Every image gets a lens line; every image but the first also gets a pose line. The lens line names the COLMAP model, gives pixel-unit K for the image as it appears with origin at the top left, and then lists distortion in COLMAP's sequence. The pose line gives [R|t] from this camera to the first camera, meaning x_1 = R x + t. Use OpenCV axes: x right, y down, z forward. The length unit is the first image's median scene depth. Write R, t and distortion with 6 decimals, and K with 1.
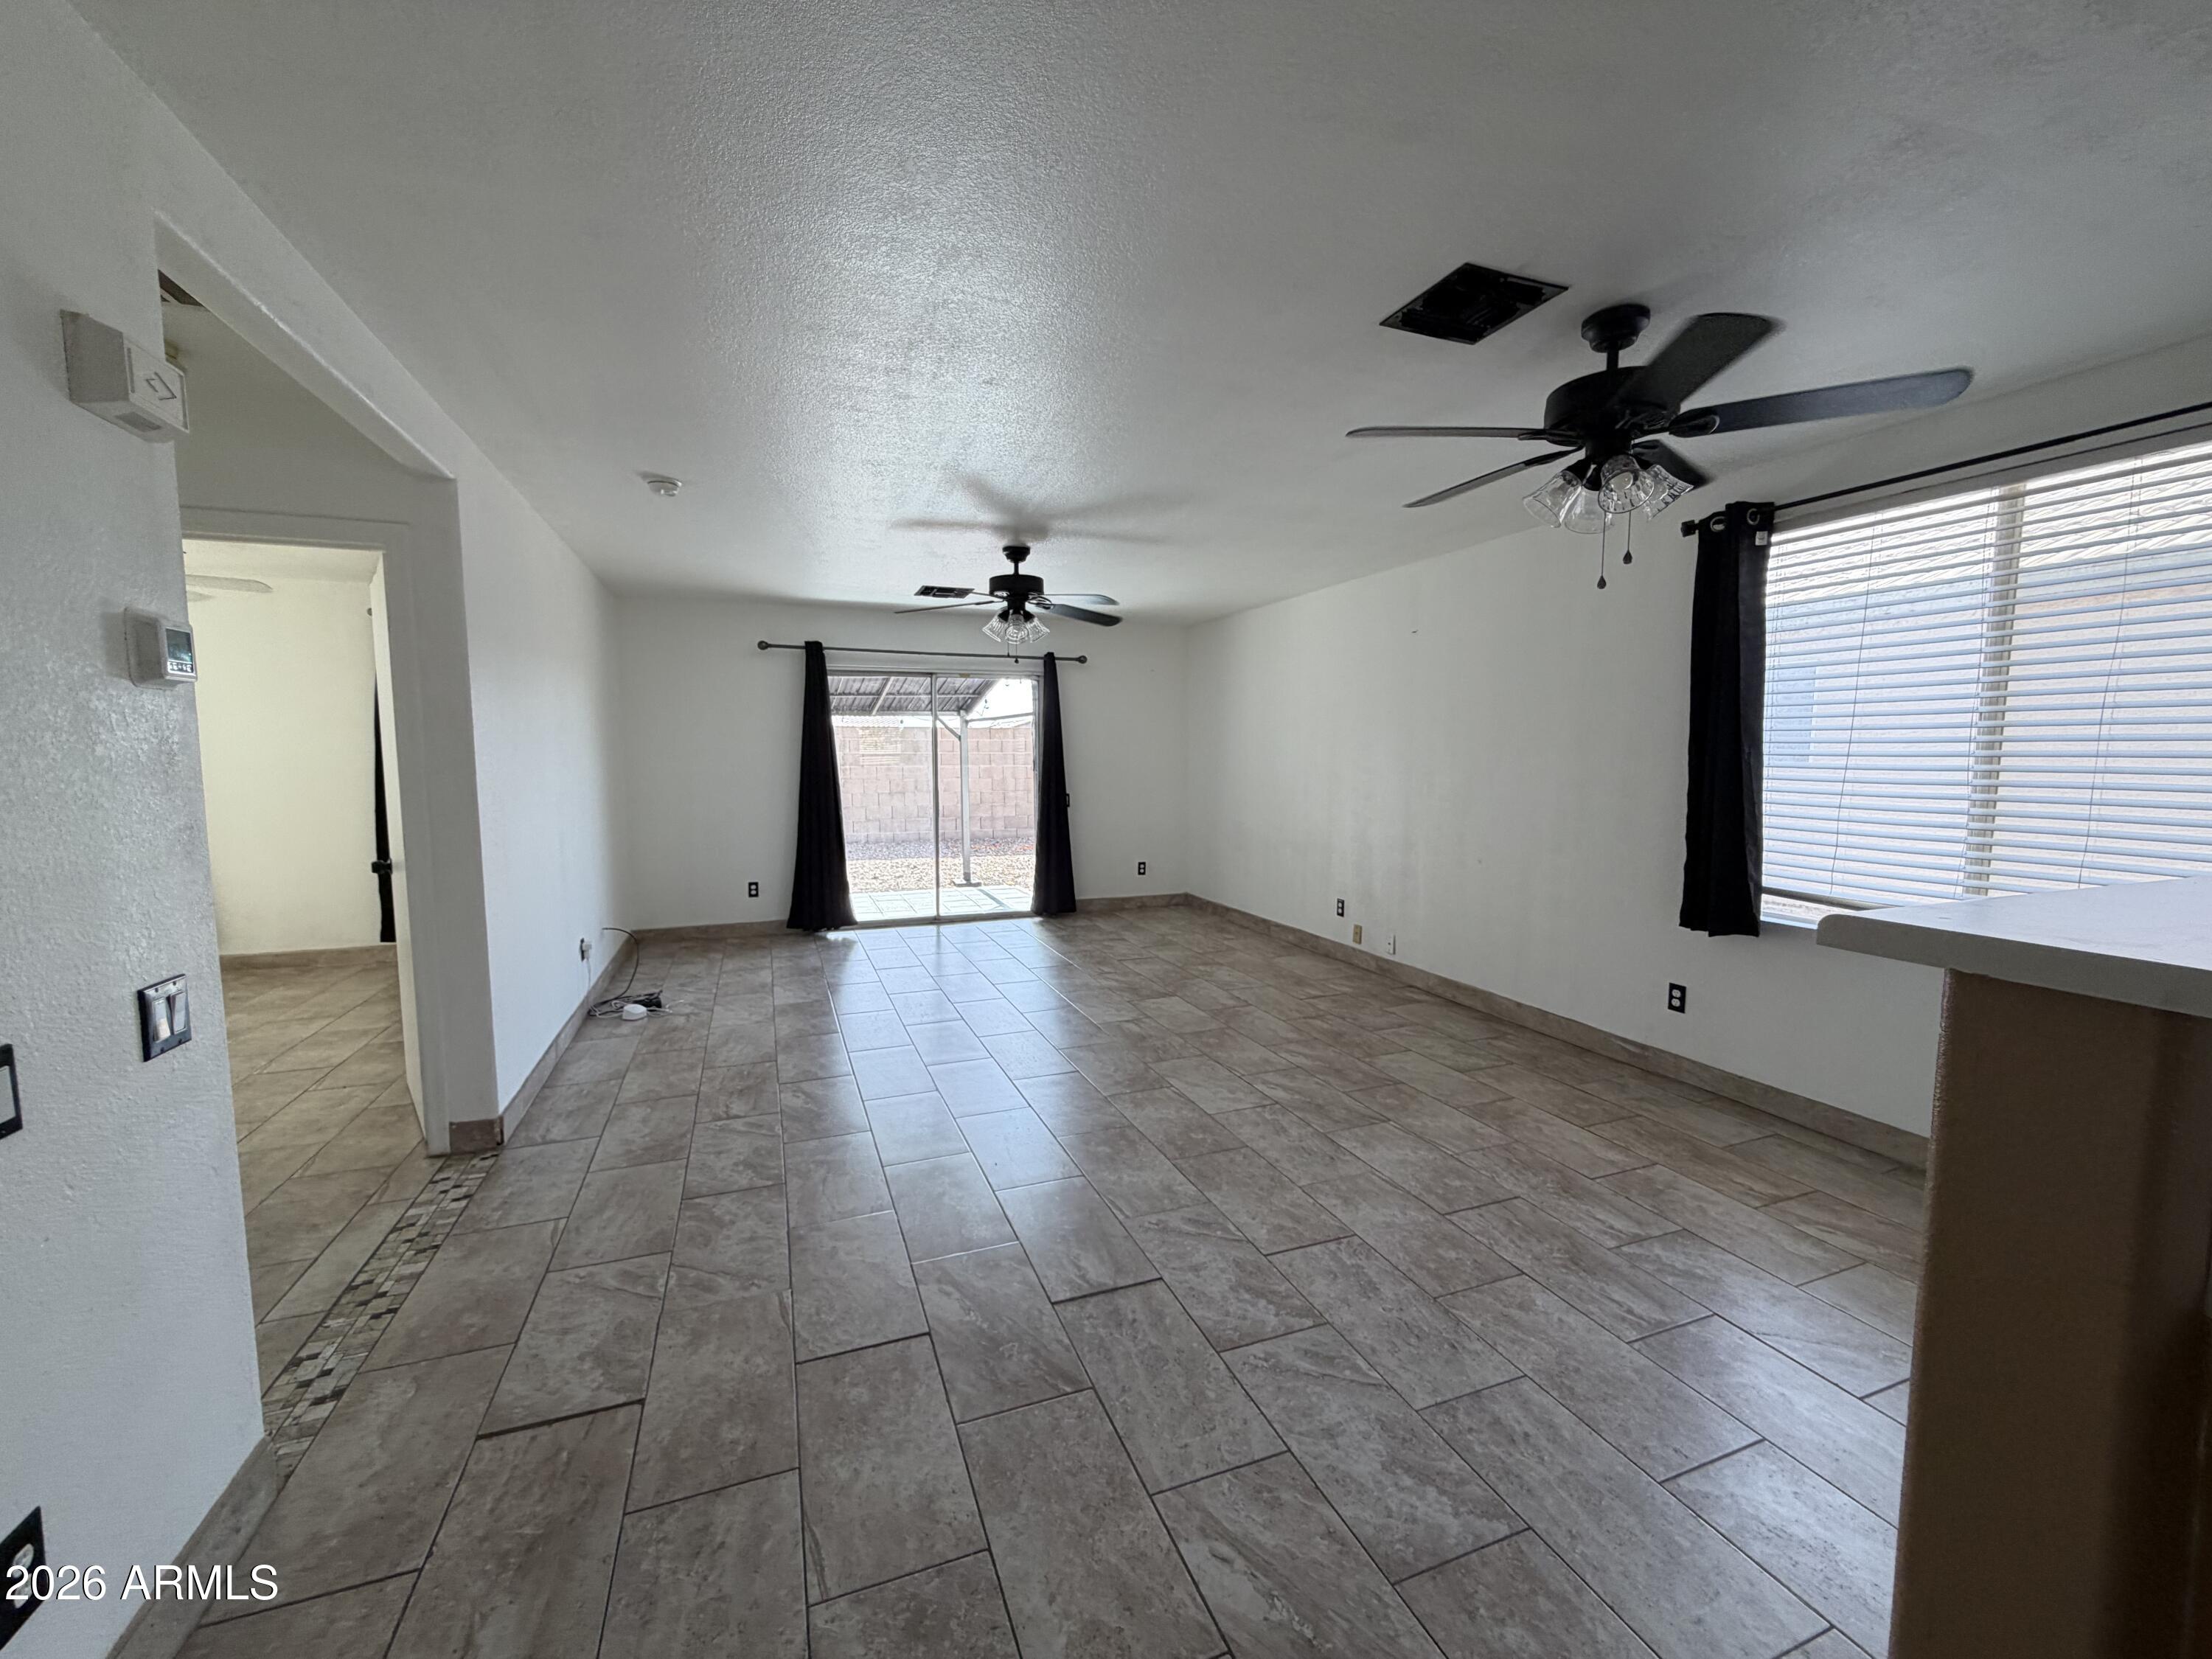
lens RADIAL K [[883.9, 0, 1101.1], [0, 883.9, 834.2], [0, 0, 1]] dist [0.002875, 0.000478]
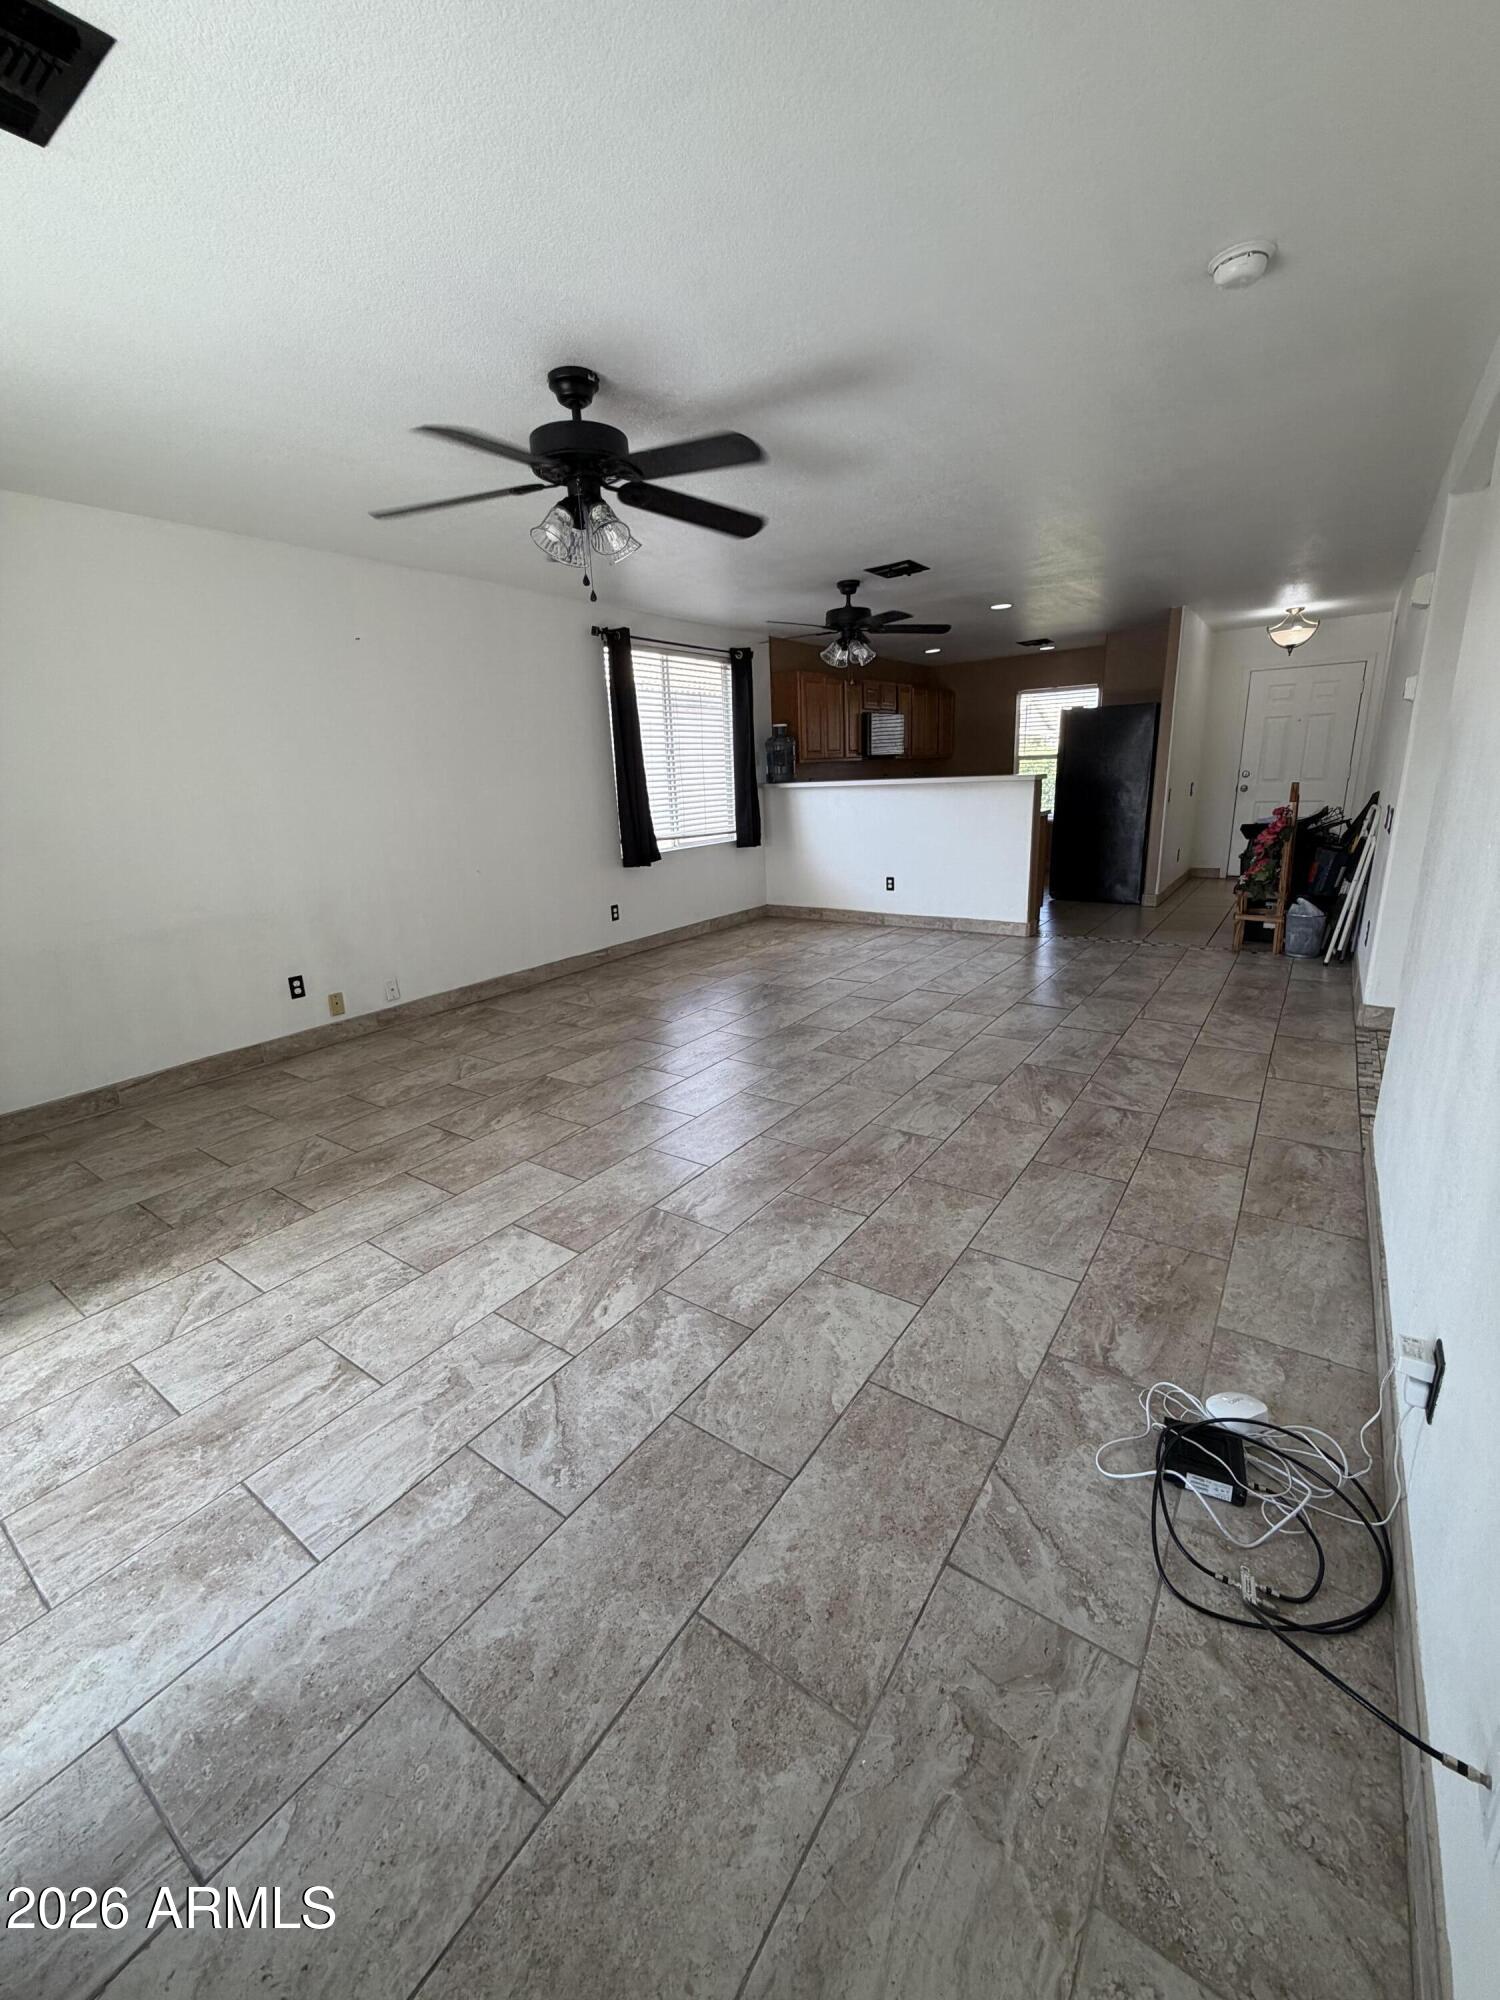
lens RADIAL K [[799.2, 0, 752.2], [0, 799.2, 996.3], [0, 0, 1]] dist [0.002875, 0.000478]
pose [[-0.557834, -0.202183, 0.804950, -0.692319], [0.120701, 0.939800, 0.319700, -0.113417], [-0.821129, 0.275497, -0.499848, 1.373720]]
